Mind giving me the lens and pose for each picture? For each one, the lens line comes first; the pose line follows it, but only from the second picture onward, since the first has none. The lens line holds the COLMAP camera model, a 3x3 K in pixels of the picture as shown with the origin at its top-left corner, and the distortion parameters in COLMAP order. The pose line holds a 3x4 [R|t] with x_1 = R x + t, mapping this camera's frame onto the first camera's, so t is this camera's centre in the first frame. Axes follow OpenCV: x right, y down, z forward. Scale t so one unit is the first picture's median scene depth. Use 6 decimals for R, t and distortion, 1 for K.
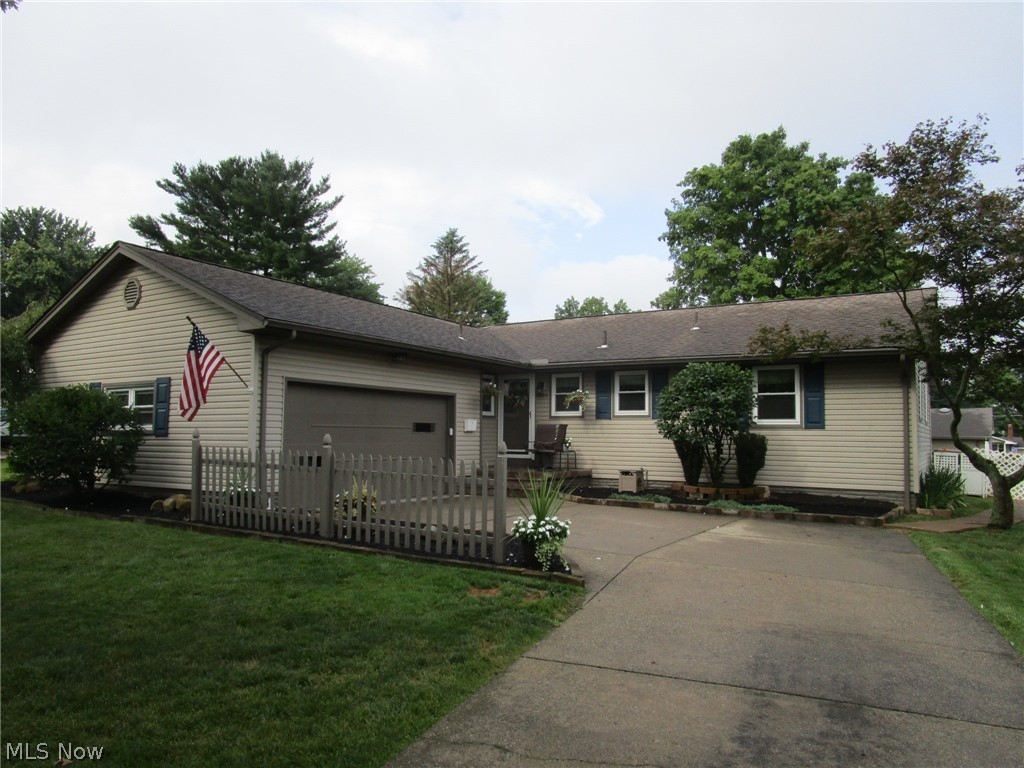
lens RADIAL K [[764.5, 0, 509.7], [0, 764.5, 457.3], [0, 0, 1]] dist [-0.028371, -0.005052]
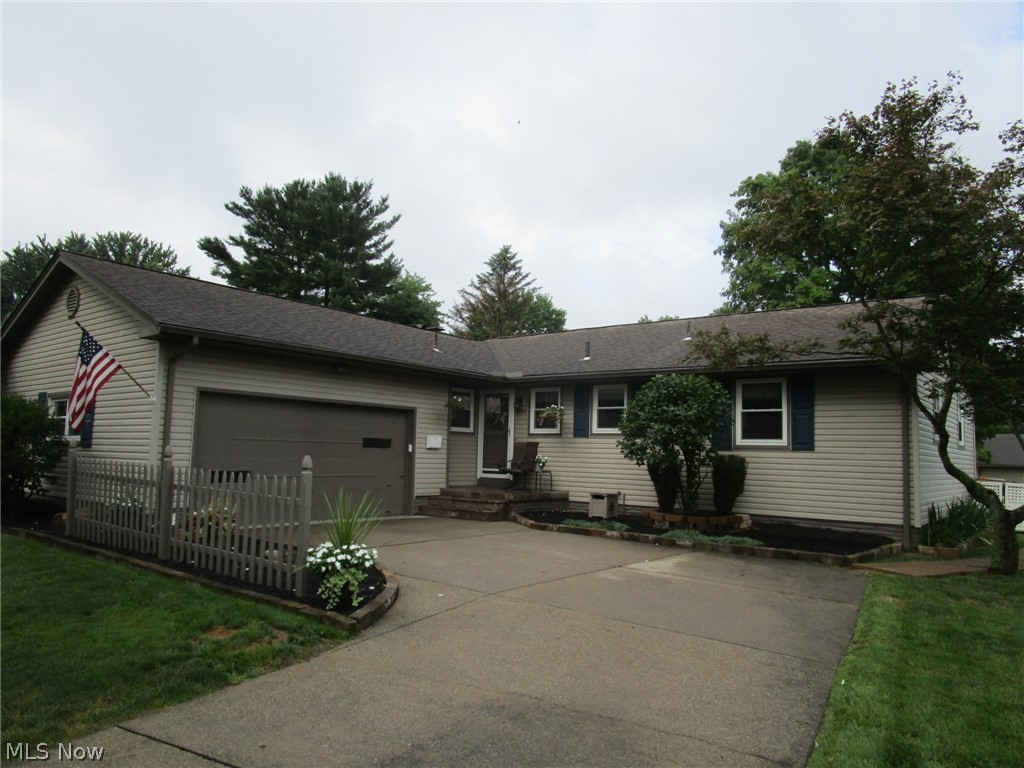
lens RADIAL K [[764.5, 0, 509.7], [0, 764.5, 457.3], [0, 0, 1]] dist [-0.028371, -0.005052]
pose [[0.992977, 0.016624, -0.117137, 0.147268], [-0.019789, 0.999469, -0.025906, -0.000421], [0.116644, 0.028042, 0.992778, 0.079251]]
